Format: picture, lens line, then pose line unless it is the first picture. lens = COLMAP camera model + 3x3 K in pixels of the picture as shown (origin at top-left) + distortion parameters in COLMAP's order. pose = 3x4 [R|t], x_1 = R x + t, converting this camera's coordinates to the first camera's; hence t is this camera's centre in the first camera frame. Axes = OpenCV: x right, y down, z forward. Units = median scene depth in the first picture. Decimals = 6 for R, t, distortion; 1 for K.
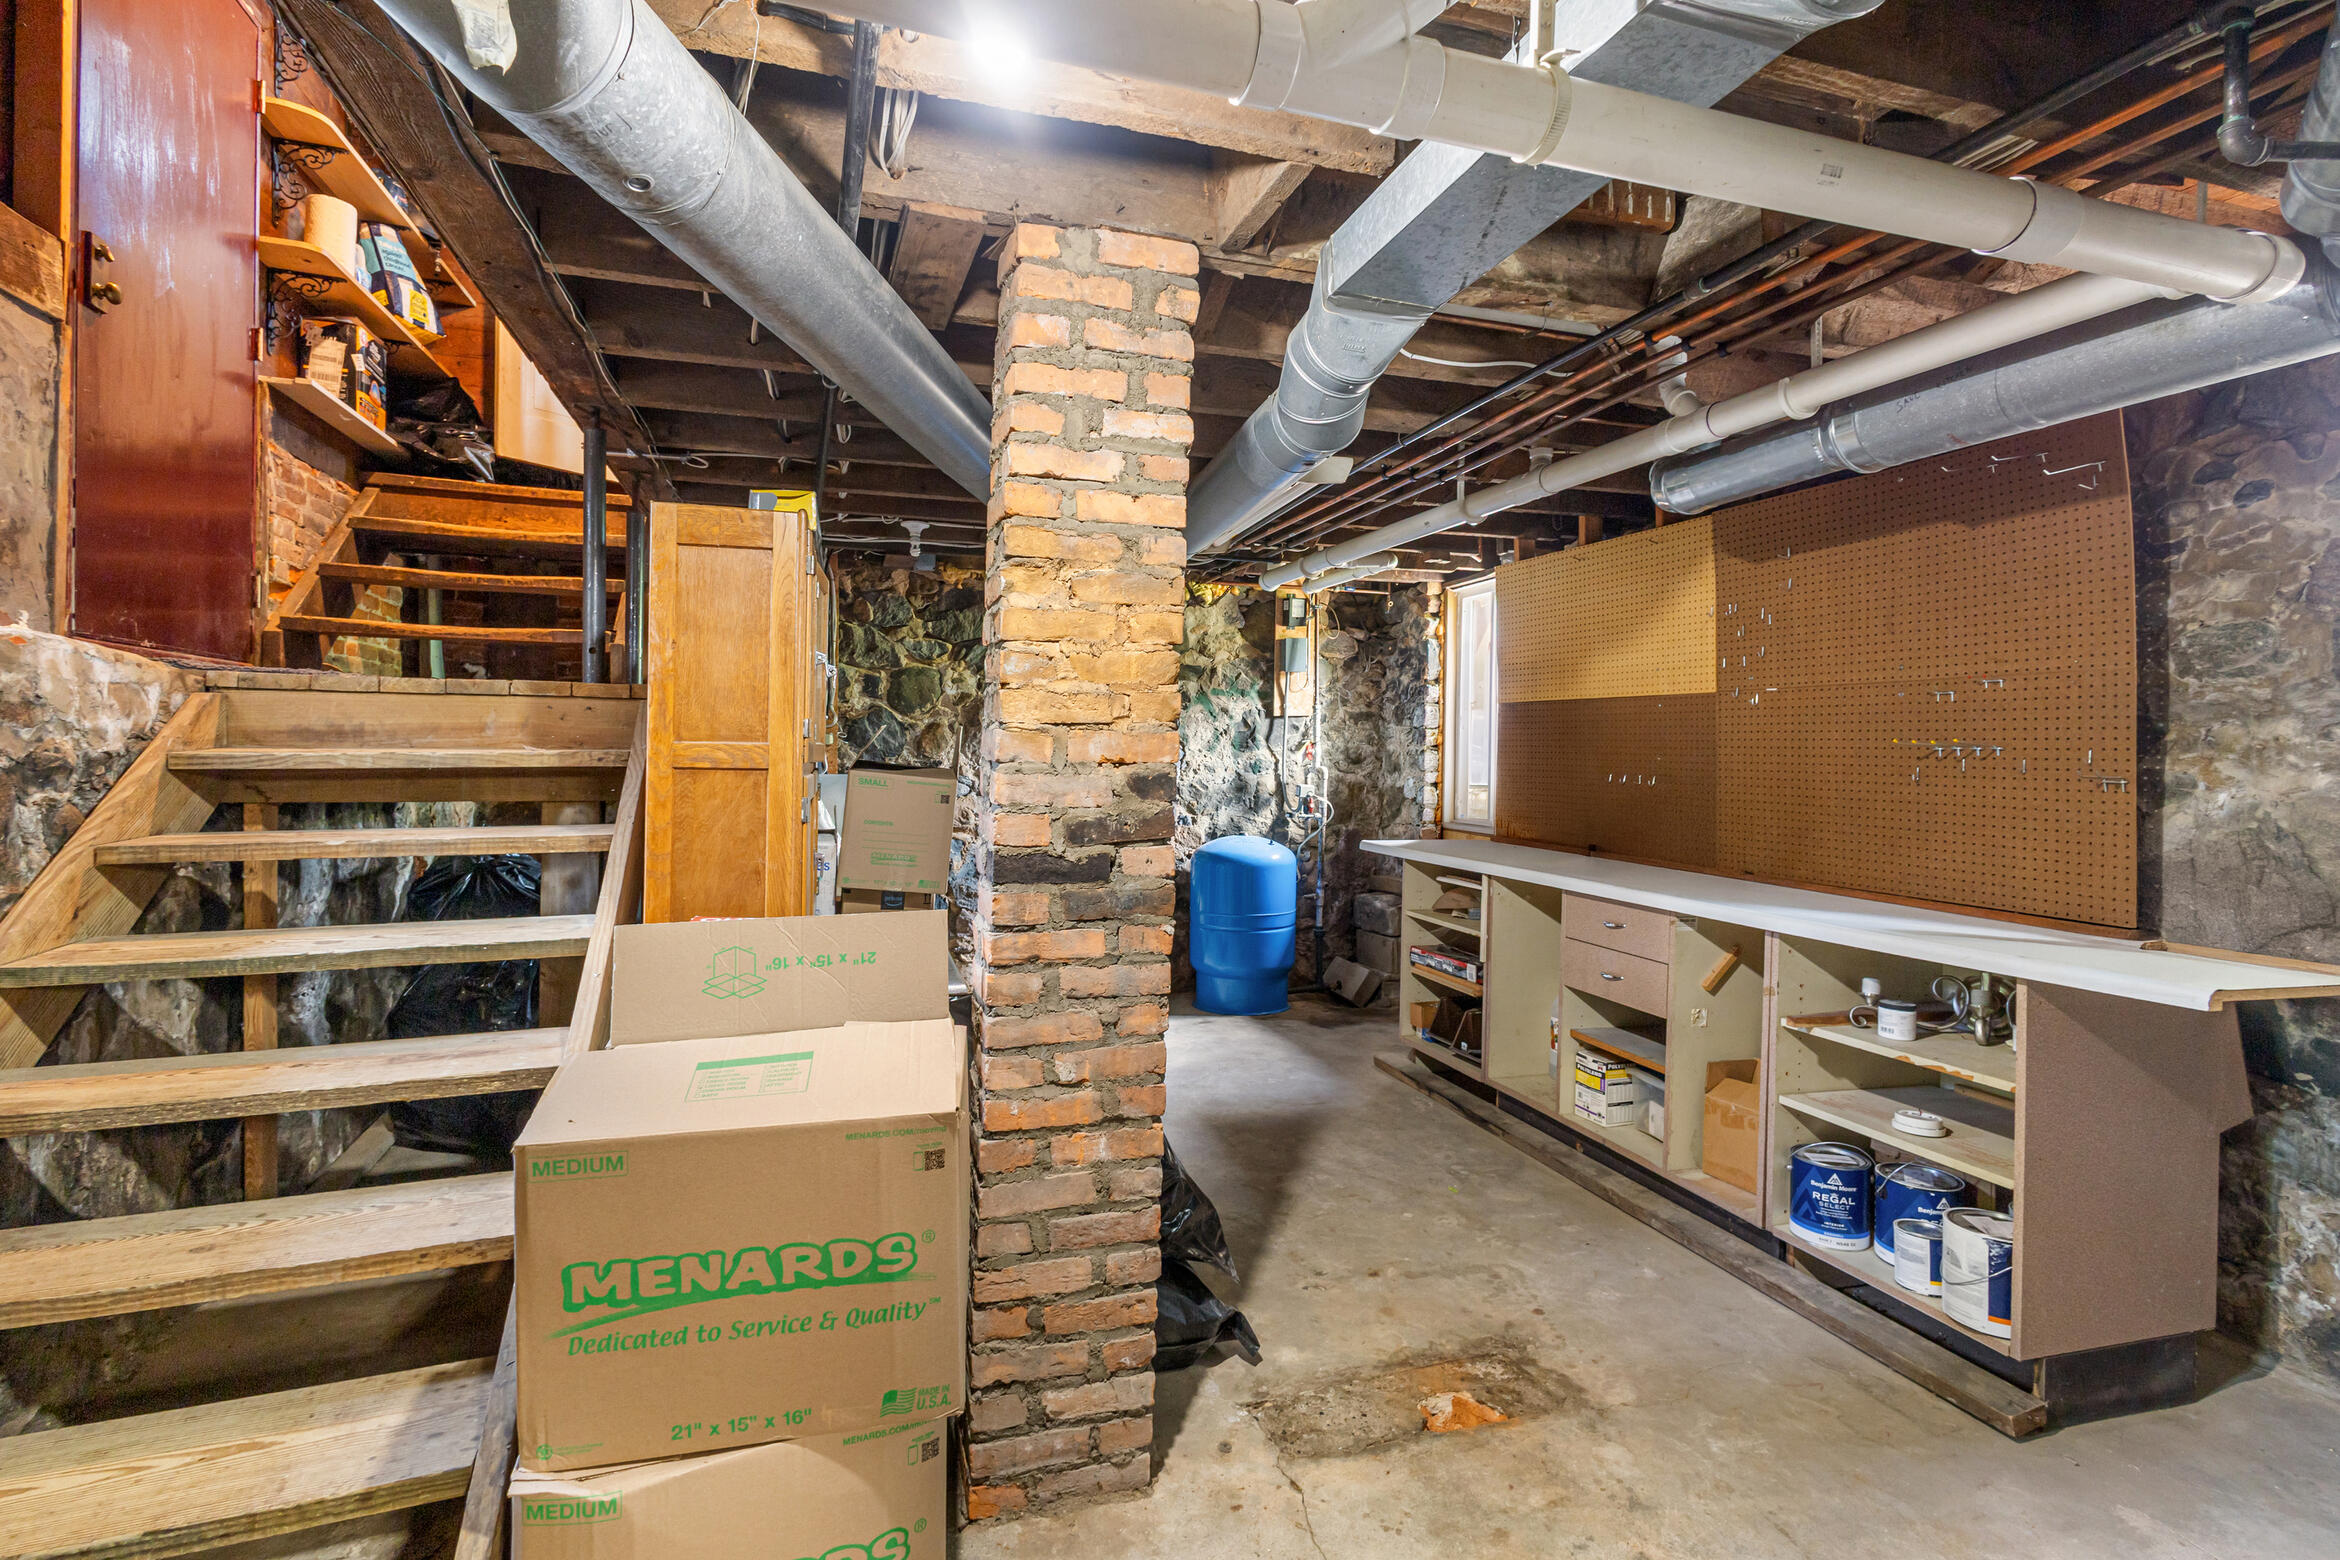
lens RADIAL K [[1070.1, 0, 1166.6], [0, 1070.1, 765.7], [0, 0, 1]] dist [0.001446, 0.000038]
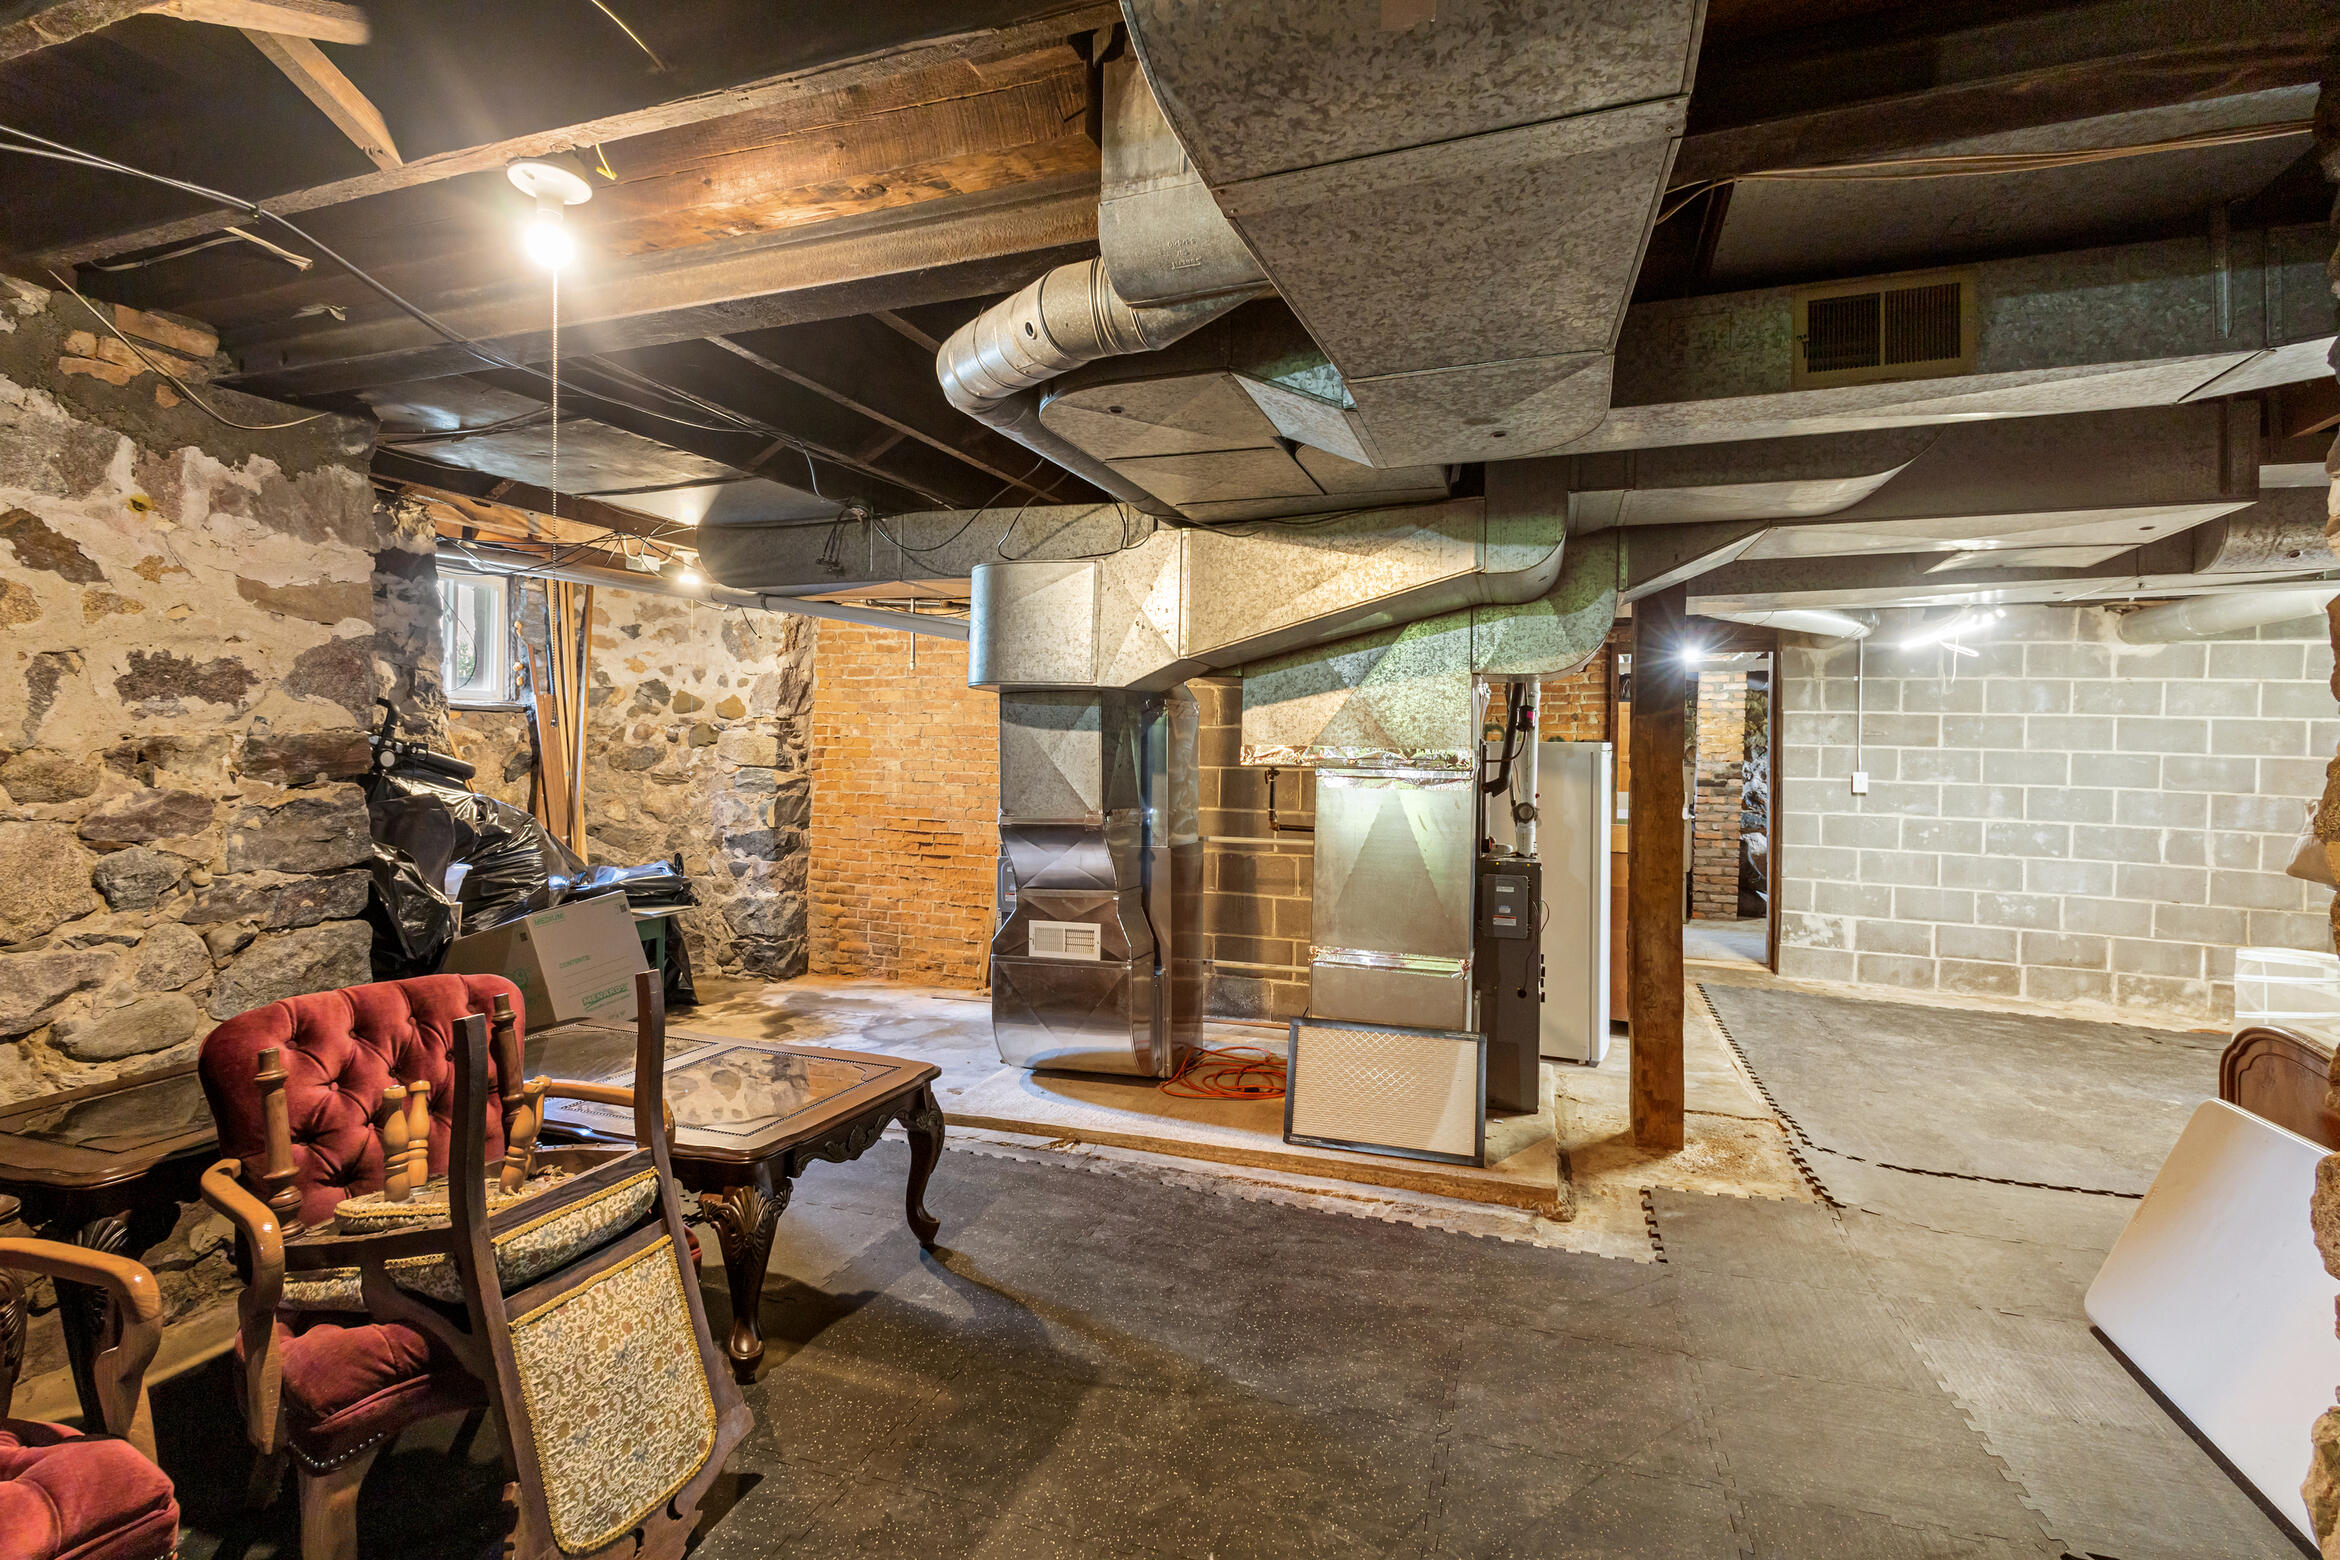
lens RADIAL K [[1070.1, 0, 1172.2], [0, 1070.1, 762.5], [0, 0, 1]] dist [0.001446, 0.000038]
pose [[0.785715, -0.004243, -0.618575, 0.925709], [-0.001555, 0.999960, -0.008834, 0.049311], [0.618587, 0.007903, 0.785676, -4.092088]]
